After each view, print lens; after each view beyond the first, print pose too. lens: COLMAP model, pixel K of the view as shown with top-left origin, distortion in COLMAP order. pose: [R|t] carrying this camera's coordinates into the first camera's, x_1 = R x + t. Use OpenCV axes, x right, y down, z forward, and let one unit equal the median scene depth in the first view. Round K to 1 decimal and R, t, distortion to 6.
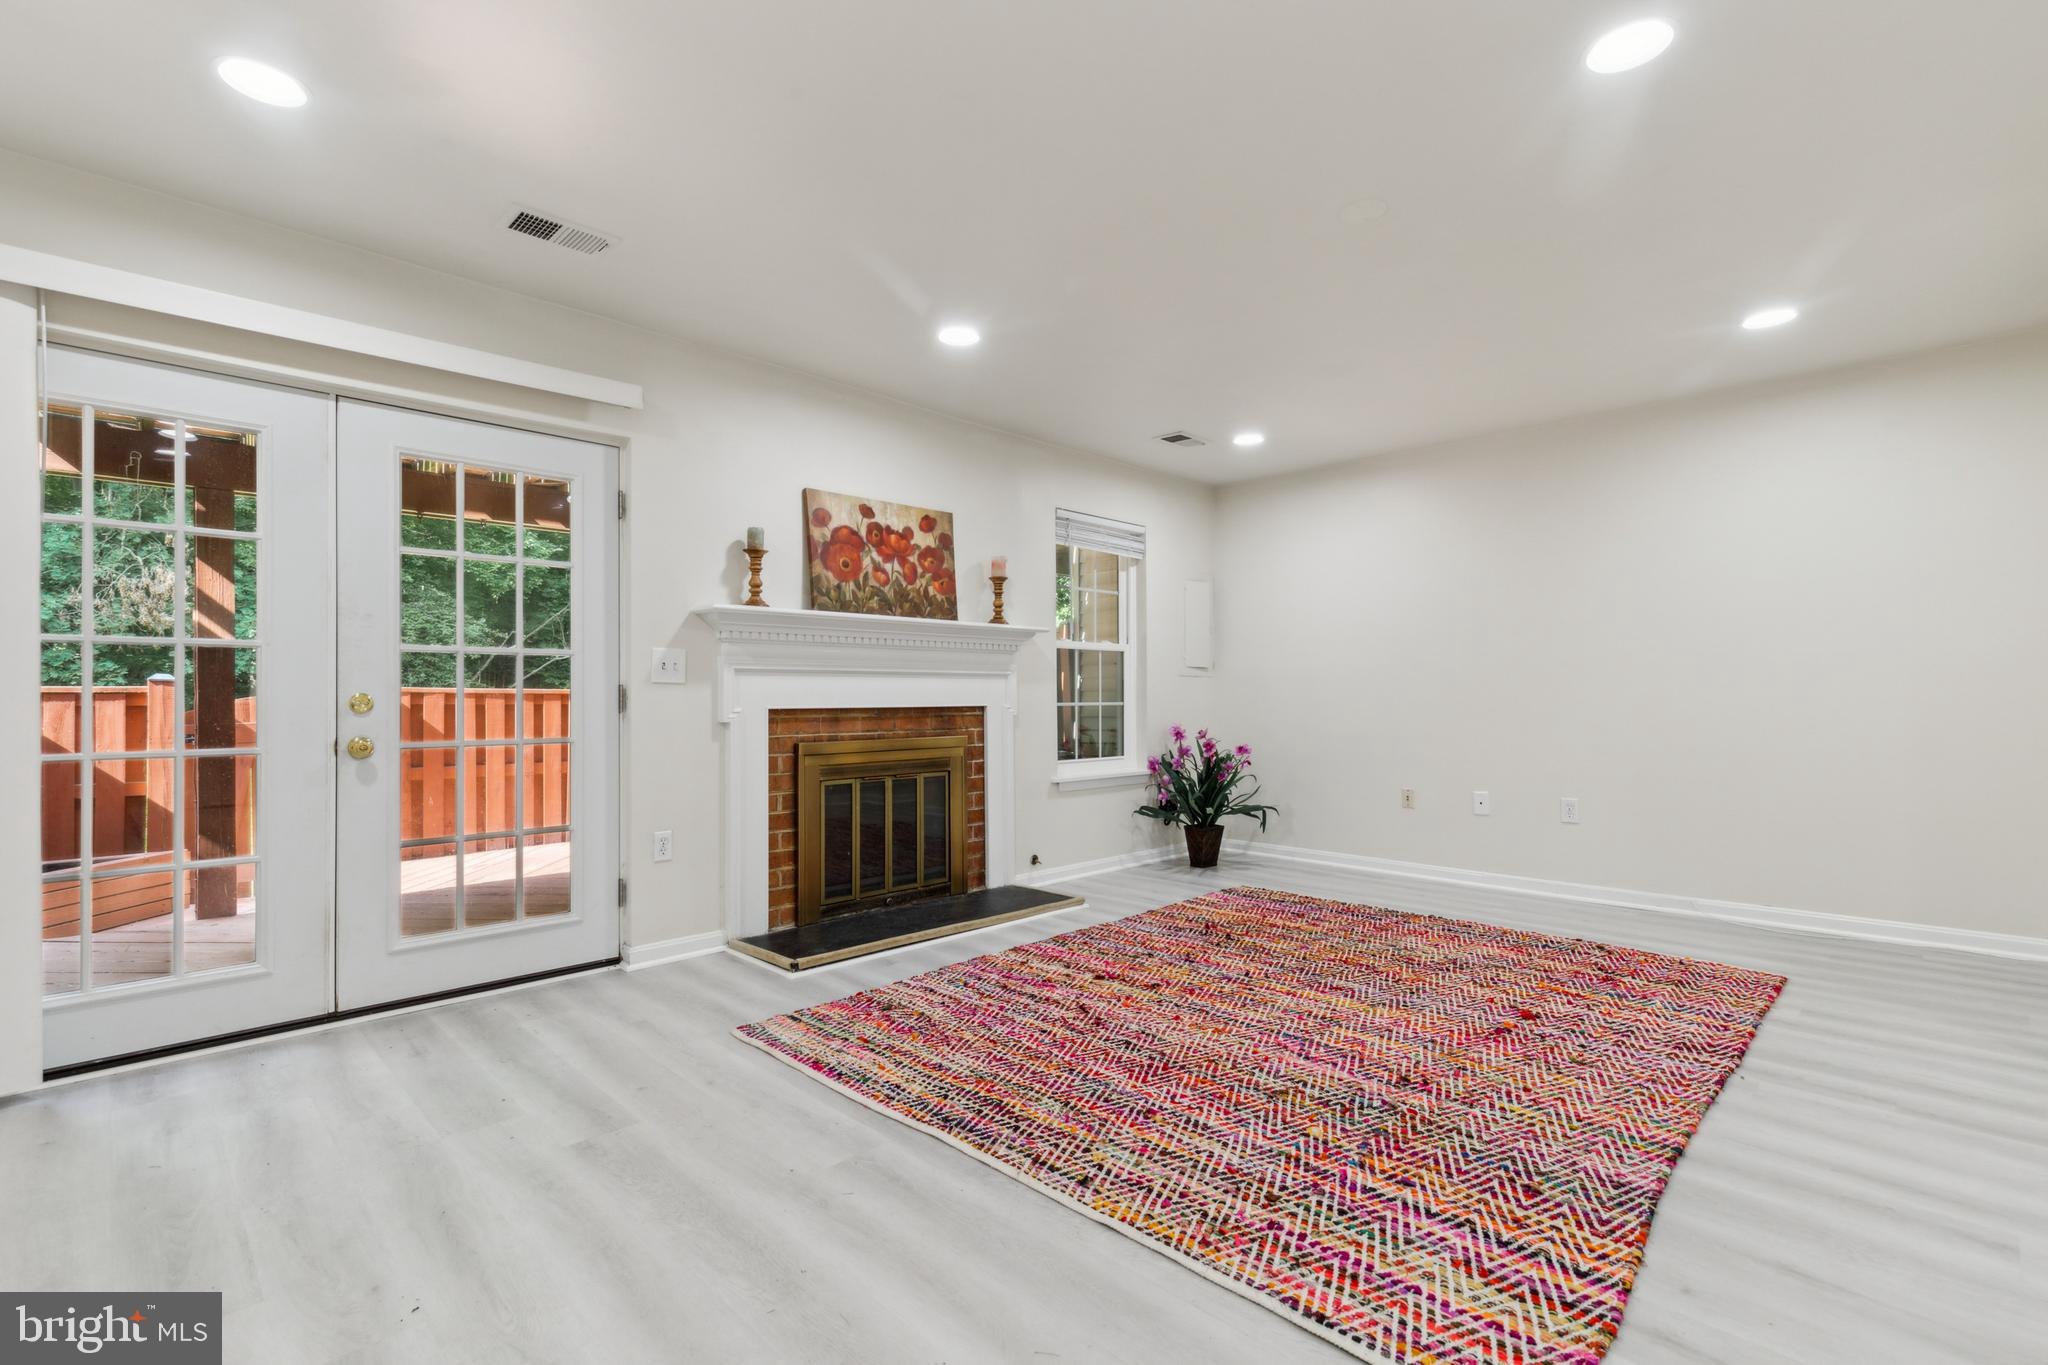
lens RADIAL K [[935.5, 0, 1025.5], [0, 935.5, 688.8], [0, 0, 1]] dist [0.003037, -0.000053]
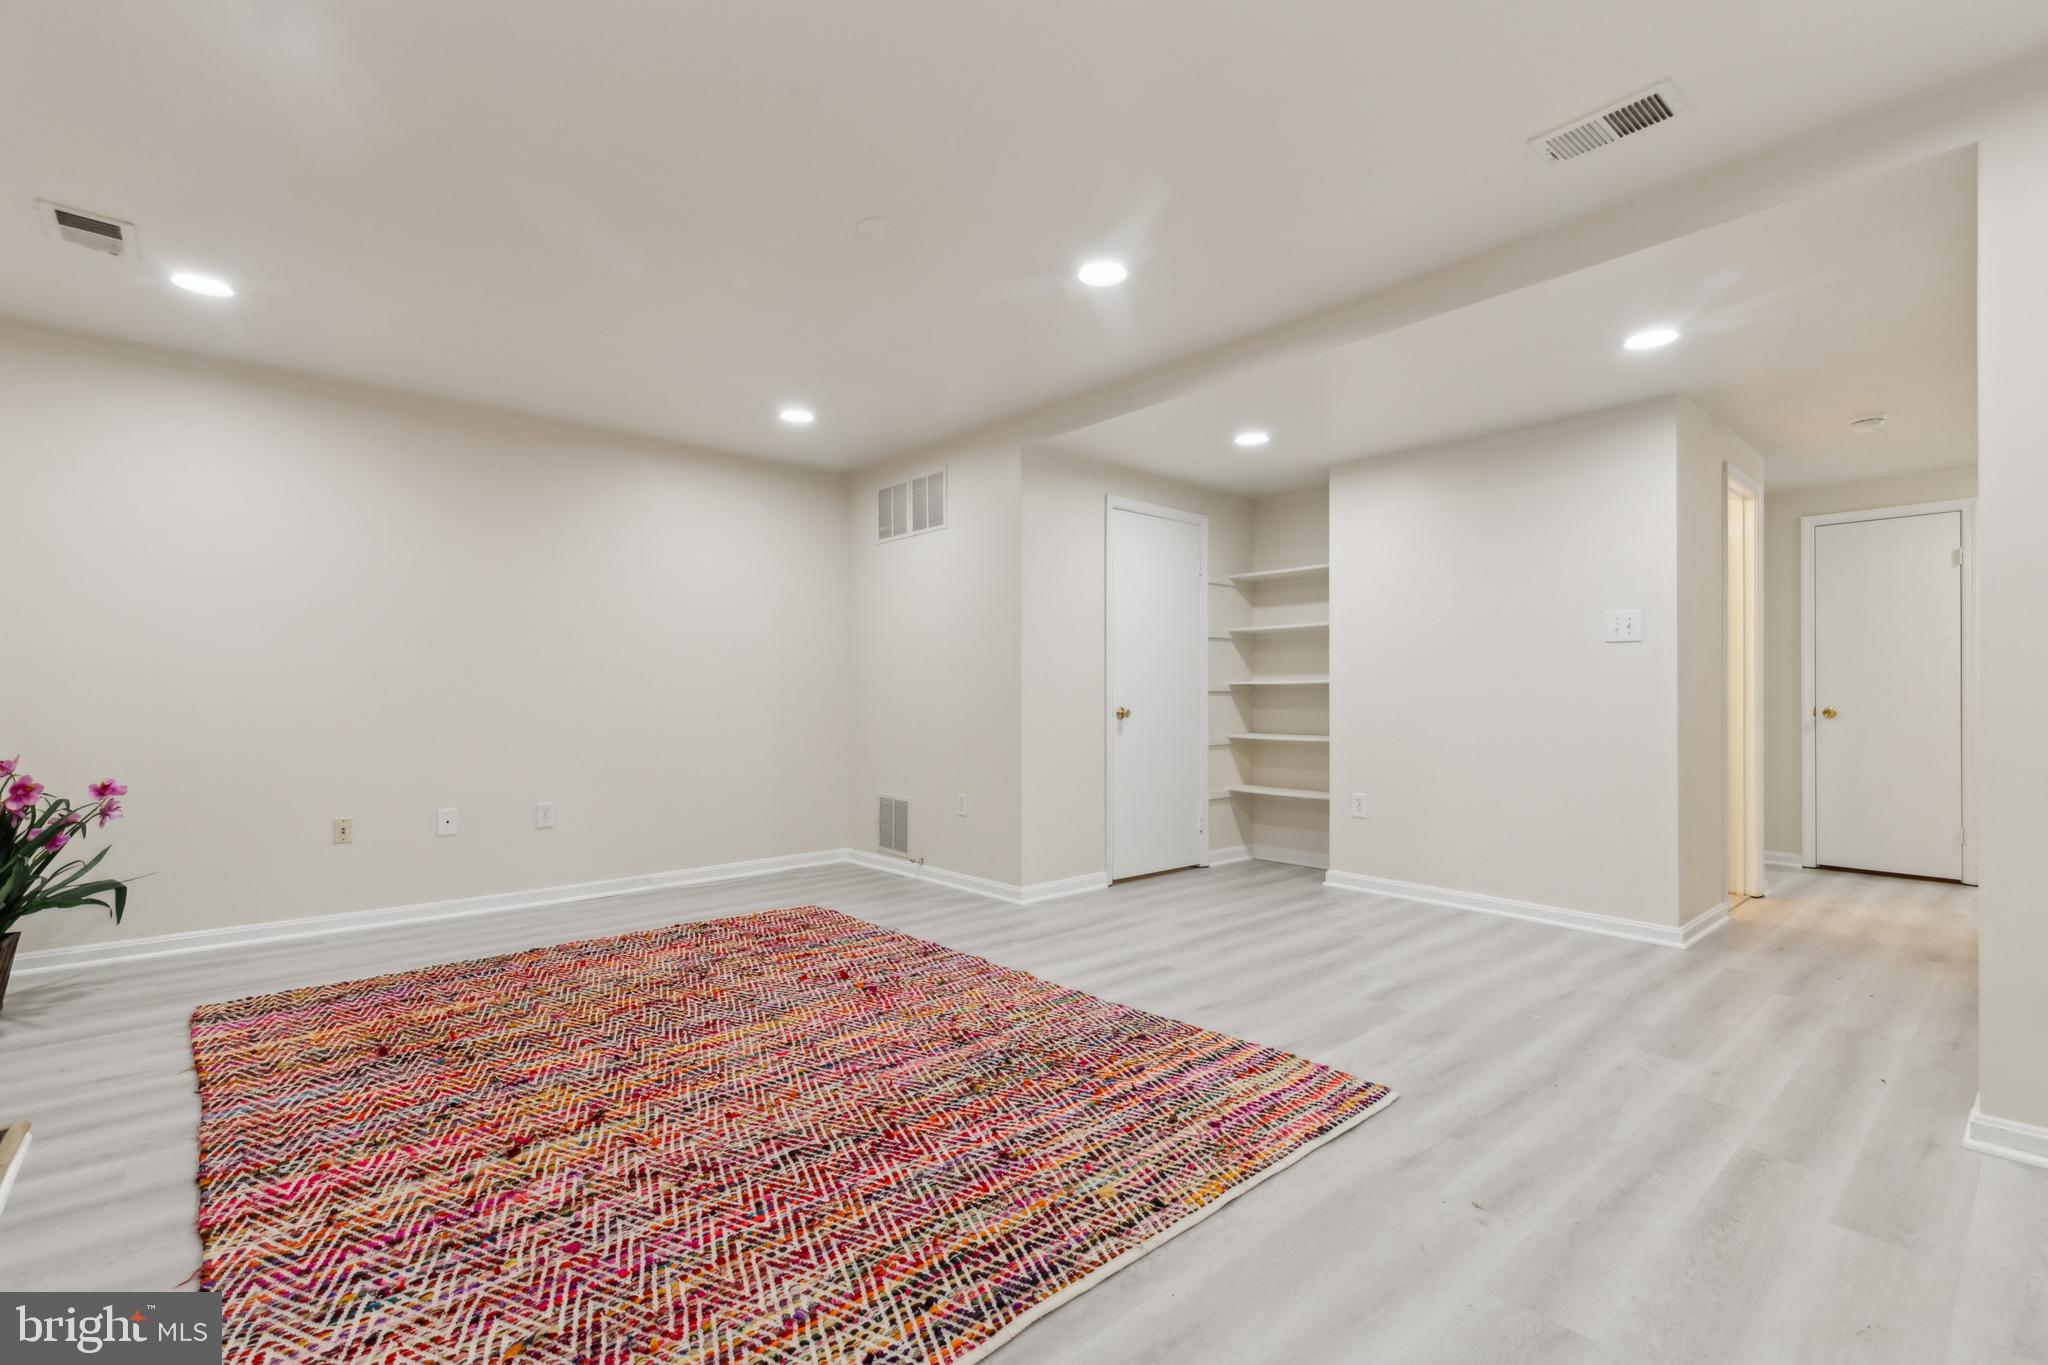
lens RADIAL K [[935.5, 0, 1019.6], [0, 935.5, 684.7], [0, 0, 1]] dist [0.003037, -0.000053]
pose [[0.052355, 0.016010, 0.998500, -0.622946], [-0.005230, 0.999862, -0.015758, 0.011344], [-0.998615, -0.004397, 0.052431, 0.758086]]
